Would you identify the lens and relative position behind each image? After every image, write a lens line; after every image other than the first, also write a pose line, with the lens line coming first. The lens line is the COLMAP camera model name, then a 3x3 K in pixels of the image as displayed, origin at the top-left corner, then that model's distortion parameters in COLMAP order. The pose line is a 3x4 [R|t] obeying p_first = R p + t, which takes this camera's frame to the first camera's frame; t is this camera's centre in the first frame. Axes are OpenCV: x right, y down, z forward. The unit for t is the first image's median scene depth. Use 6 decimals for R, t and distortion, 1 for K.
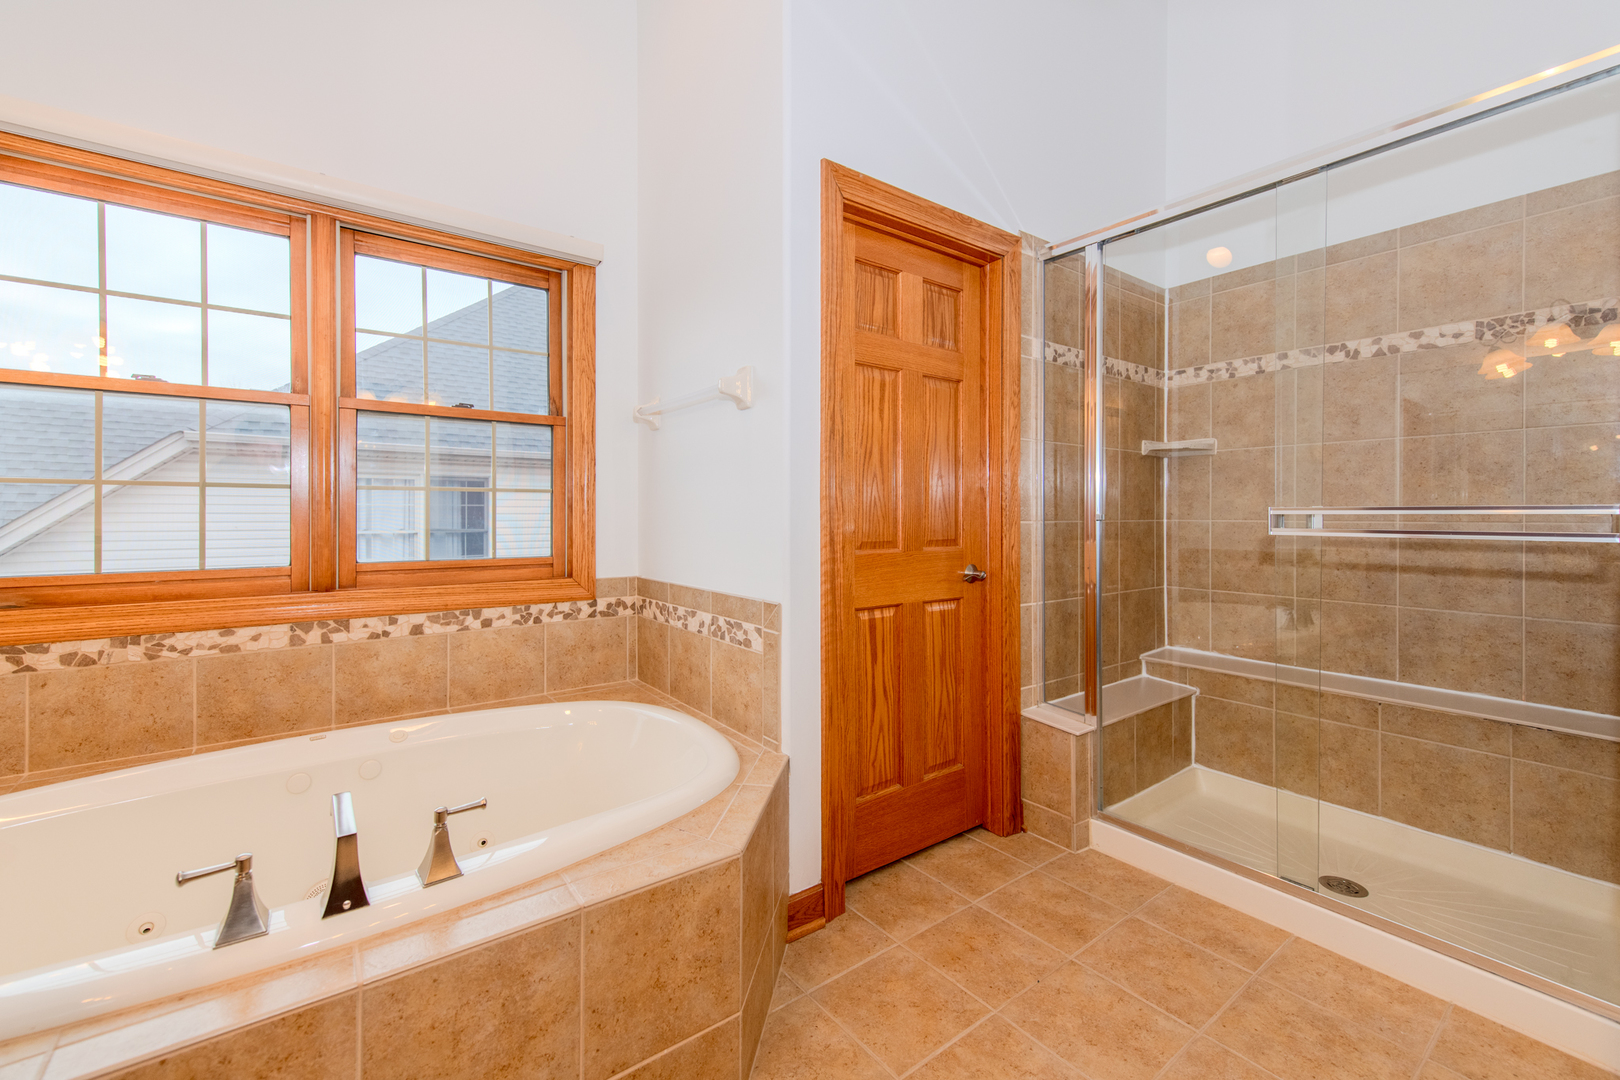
lens RADIAL K [[654.7, 0, 811.3], [0, 654.7, 526.8], [0, 0, 1]] dist [0.013413, -0.000103]
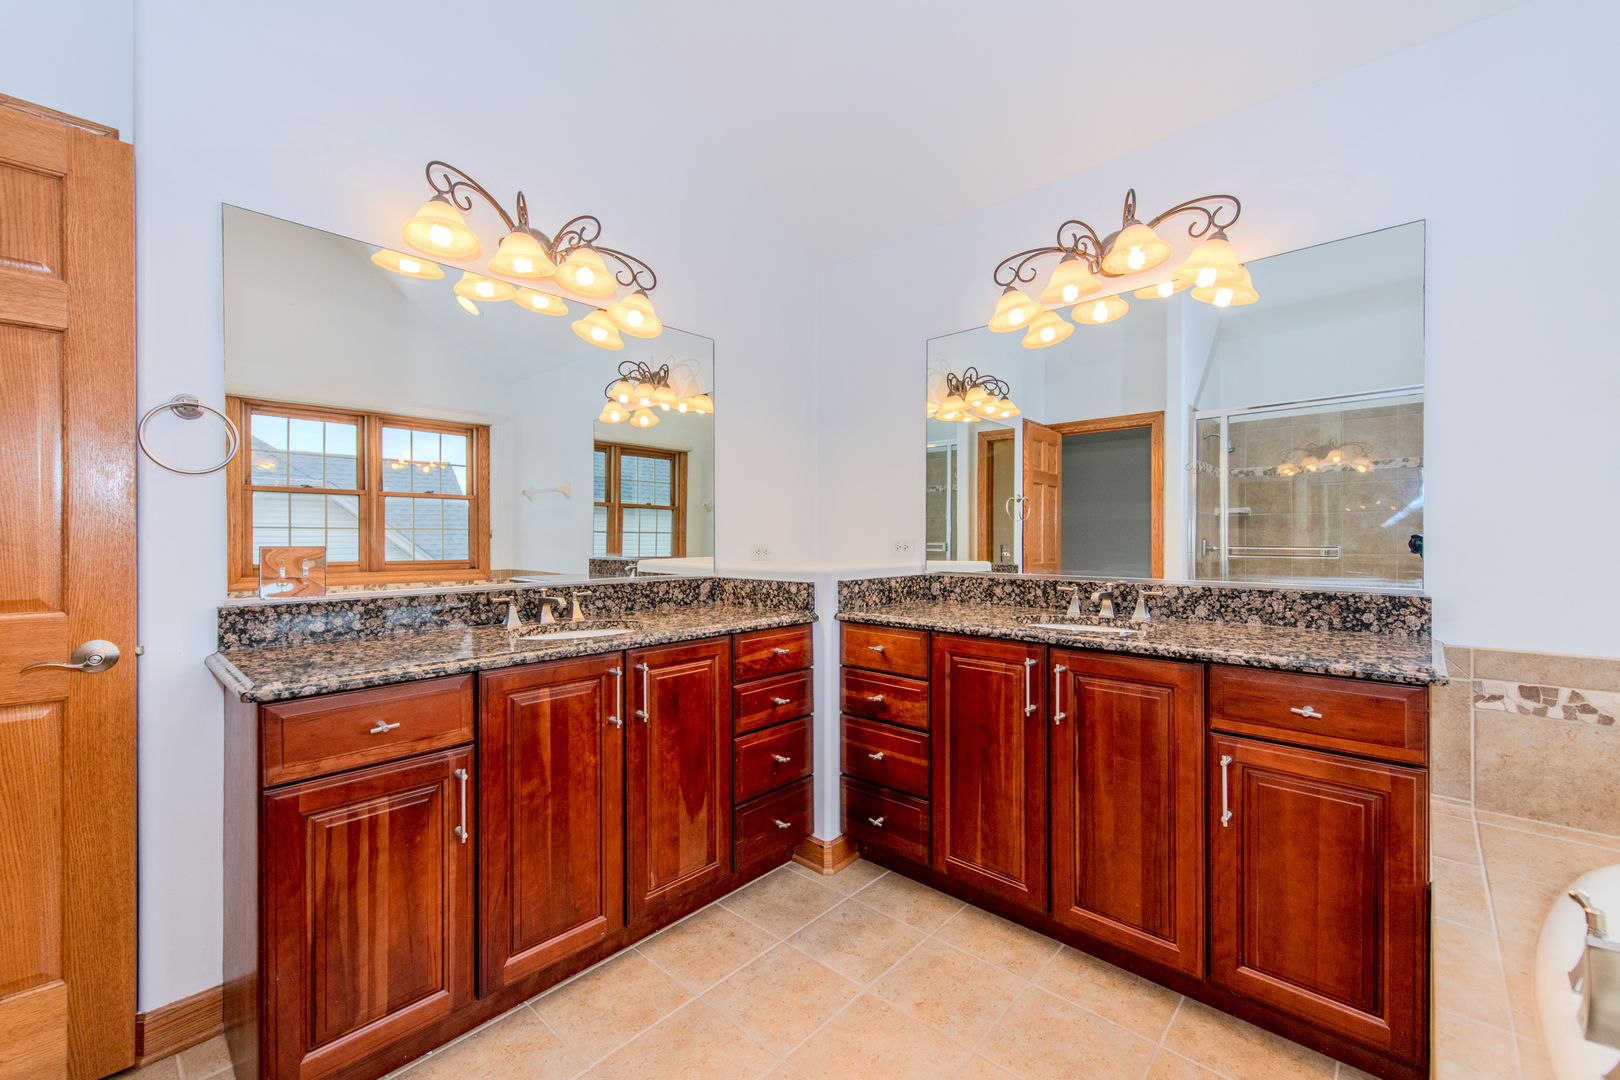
lens RADIAL K [[654.7, 0, 809.4], [0, 654.7, 540.3], [0, 0, 1]] dist [0.013413, -0.000103]
pose [[0.981970, -0.001707, 0.189032, 0.350998], [0.002673, 0.999985, -0.004856, 0.000637], [-0.189020, 0.005273, 0.981959, -1.557185]]
